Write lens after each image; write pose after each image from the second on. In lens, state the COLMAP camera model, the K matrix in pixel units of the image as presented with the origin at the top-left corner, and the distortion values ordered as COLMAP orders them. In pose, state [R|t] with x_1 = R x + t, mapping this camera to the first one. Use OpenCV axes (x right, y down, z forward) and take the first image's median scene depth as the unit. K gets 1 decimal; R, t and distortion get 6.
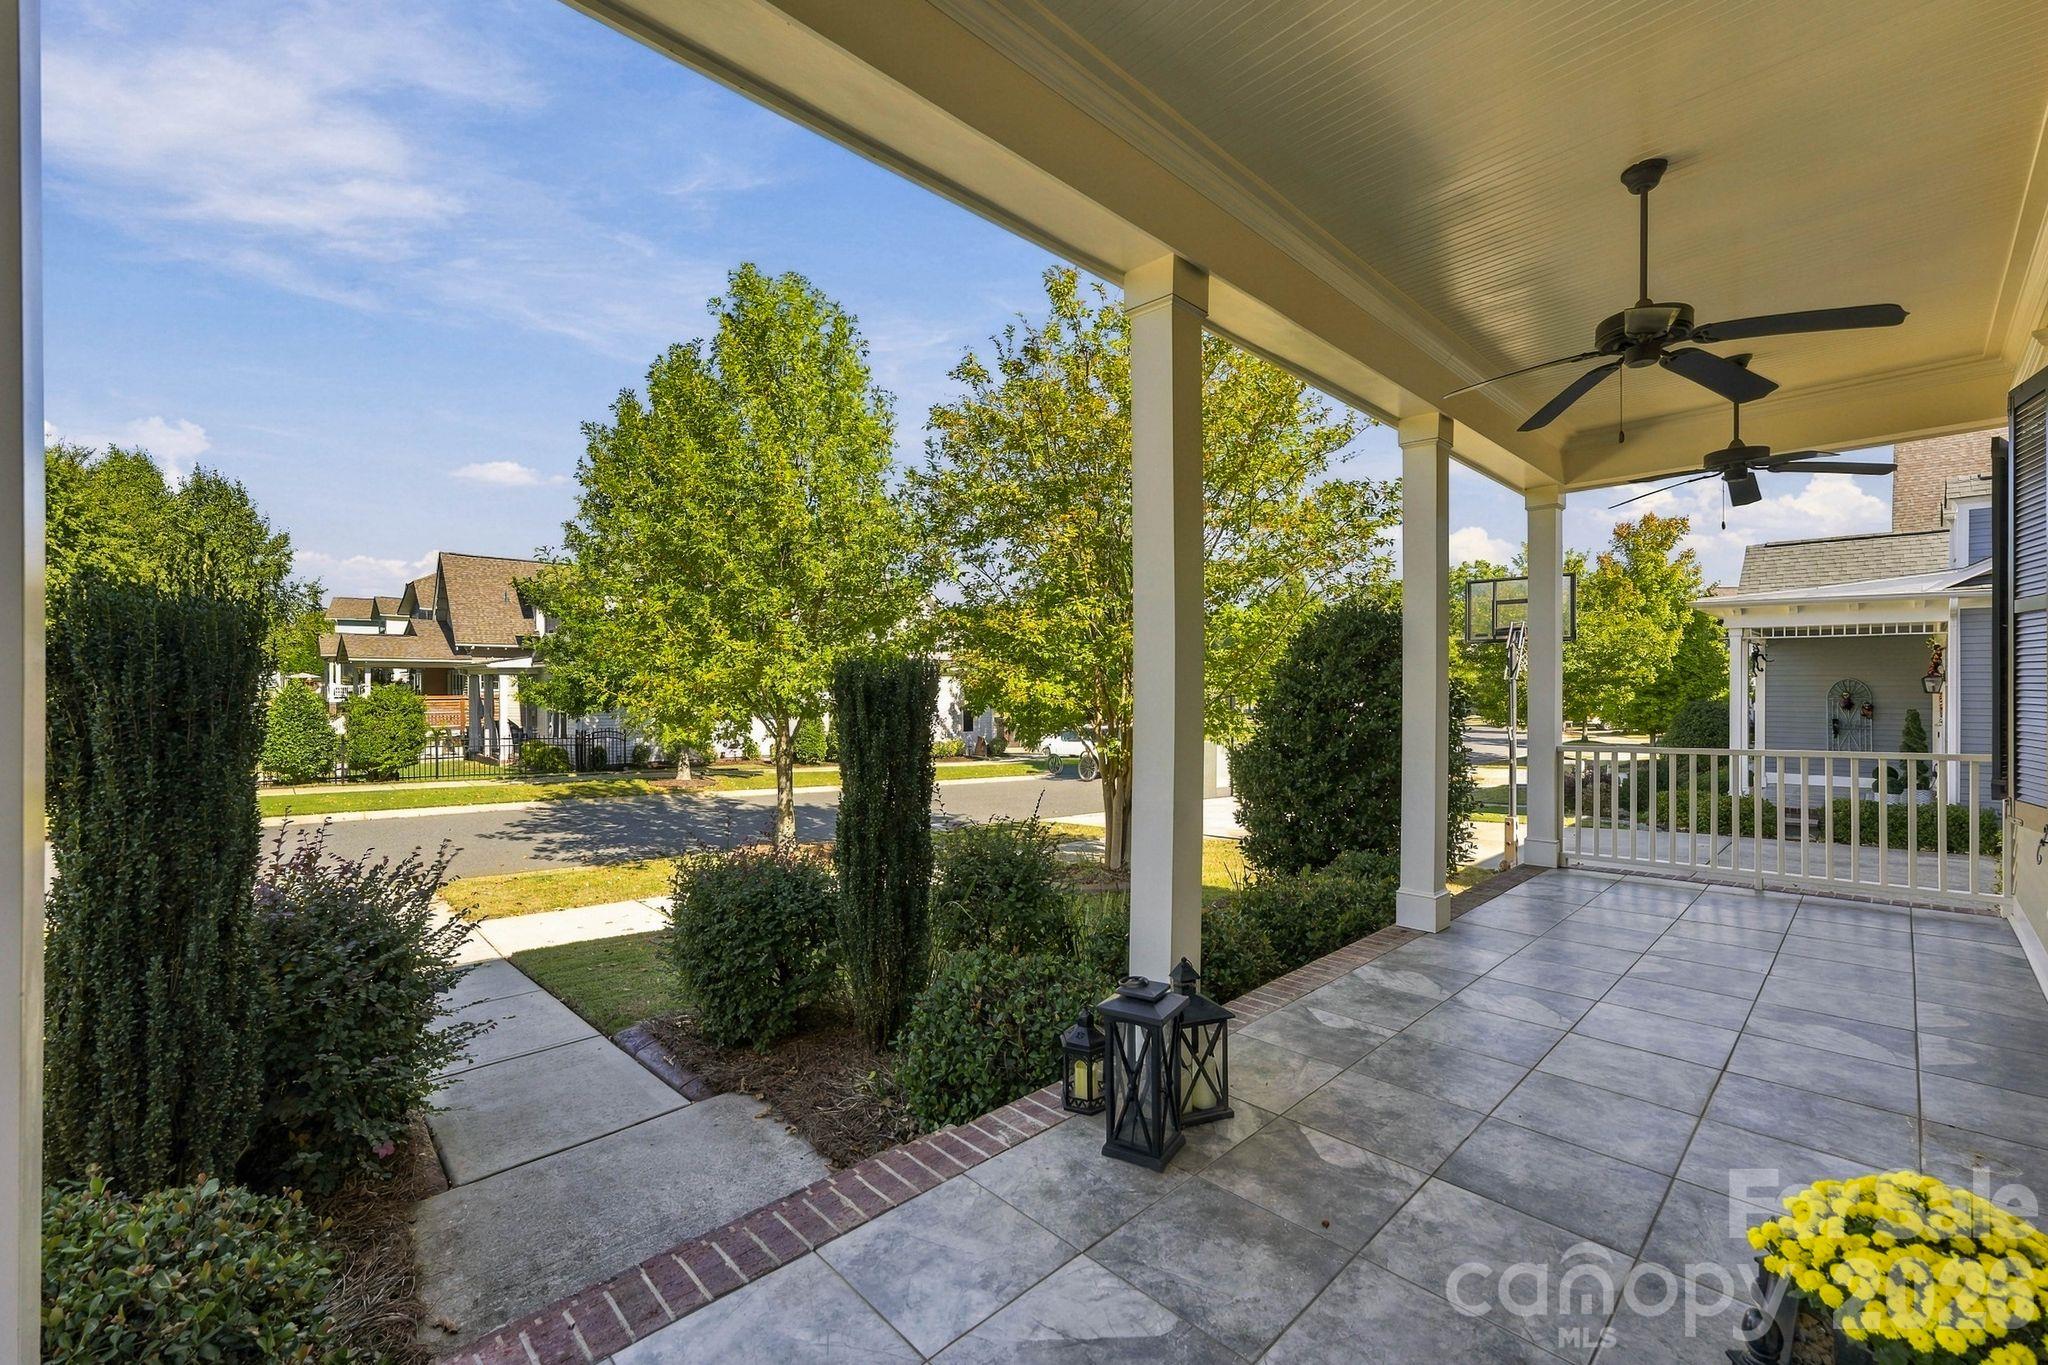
lens RADIAL K [[842.3, 0, 1014.3], [0, 842.3, 680.9], [0, 0, 1]] dist [-0.019957, 0.001005]
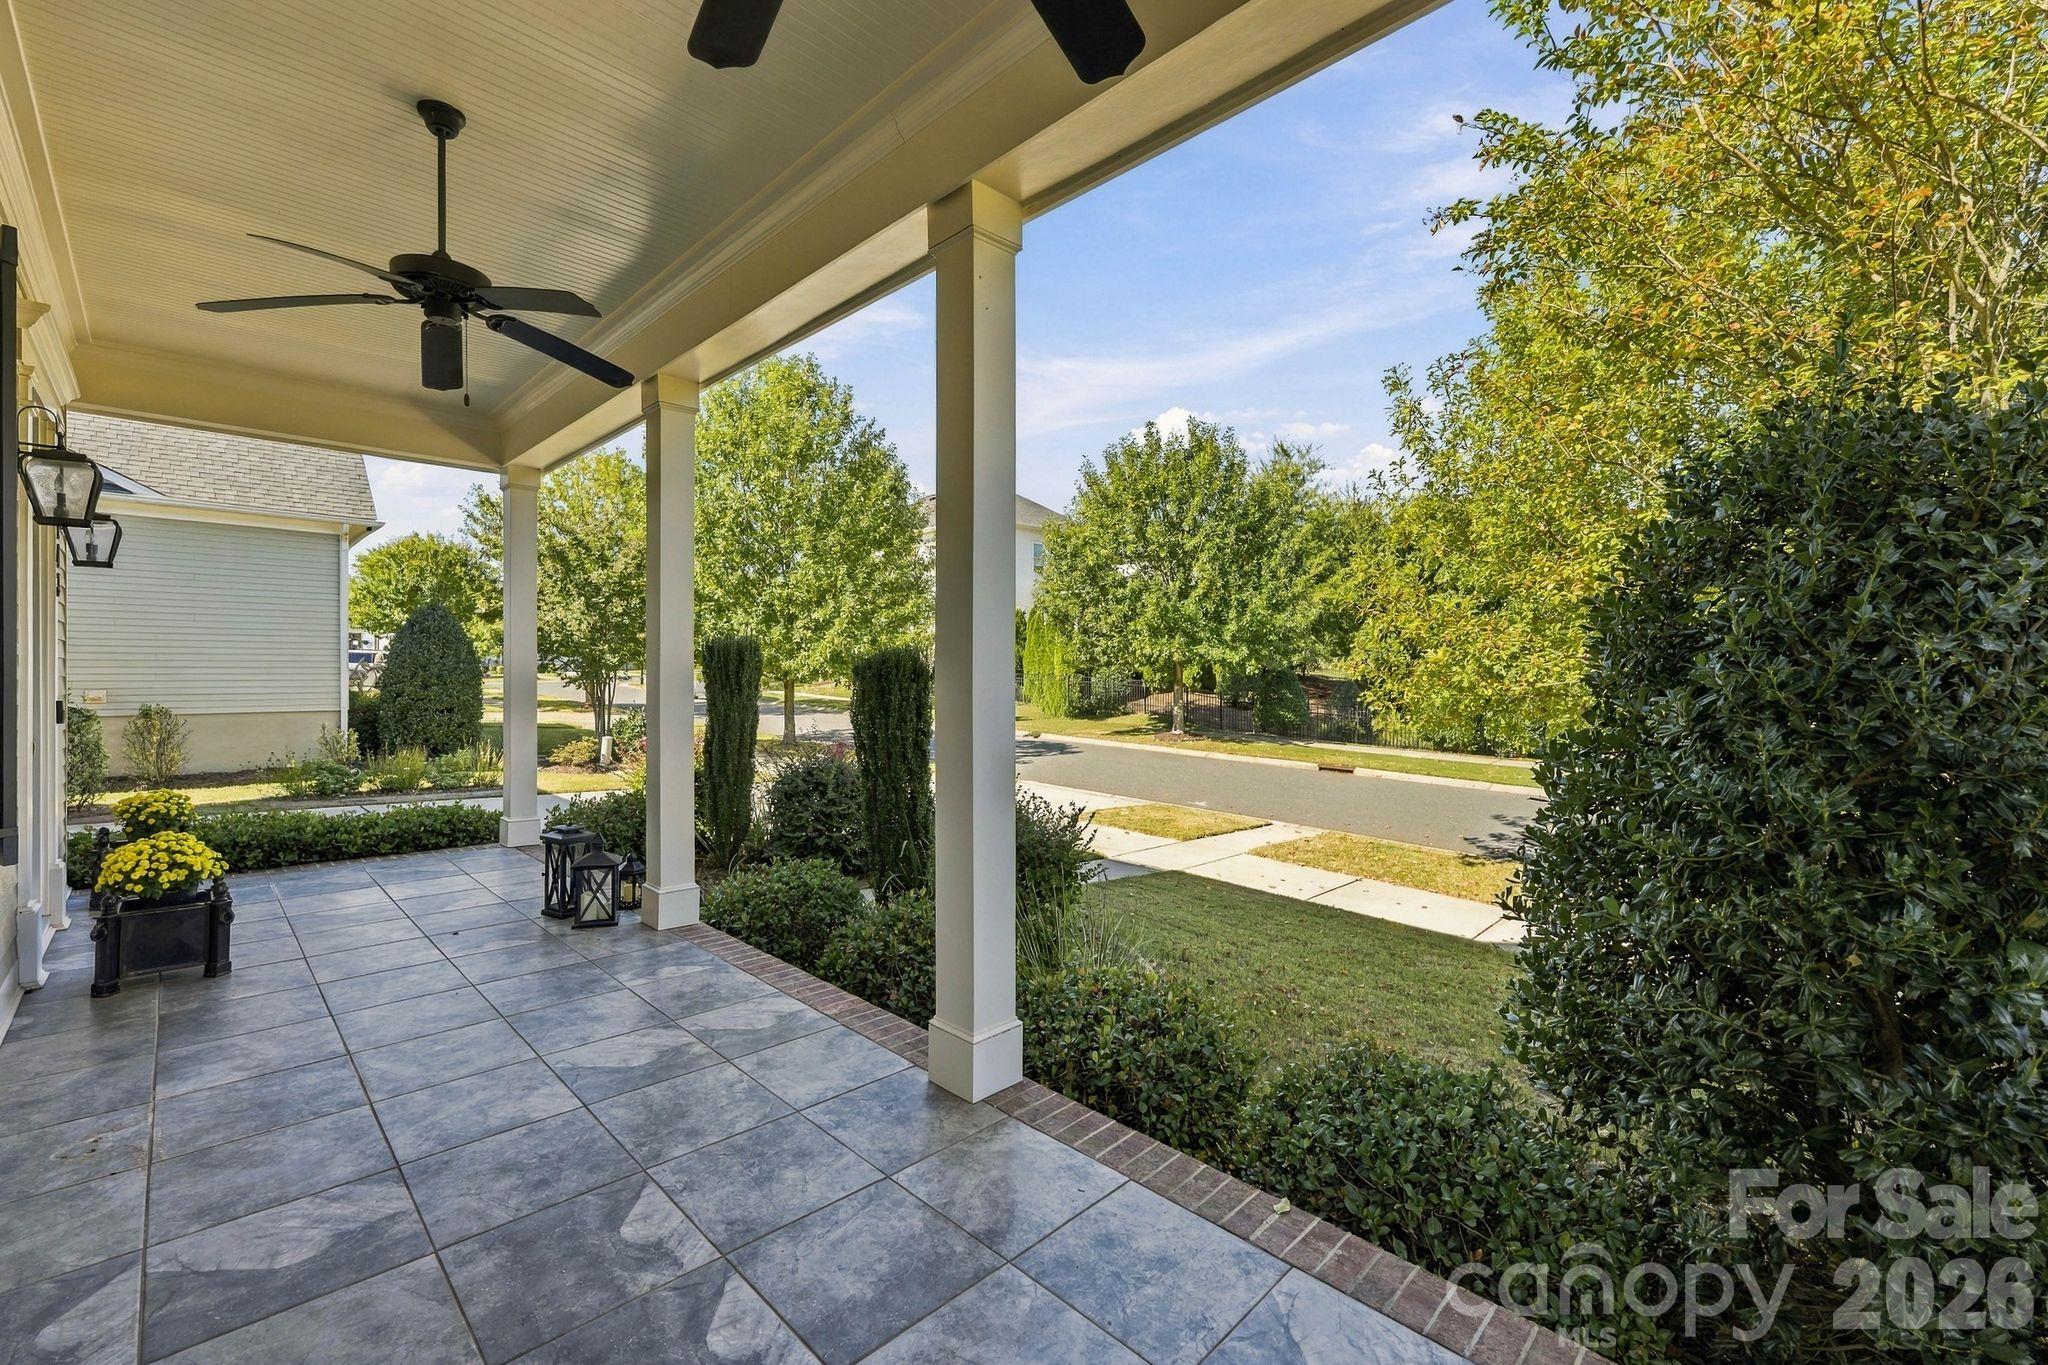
lens RADIAL K [[842.3, 0, 1007.8], [0, 842.3, 689.7], [0, 0, 1]] dist [-0.019957, 0.001005]
pose [[0.032290, 0.016091, -0.999349, 1.405113], [-0.003396, 0.999866, 0.015989, 0.017209], [0.999473, 0.002877, 0.032340, 1.322586]]
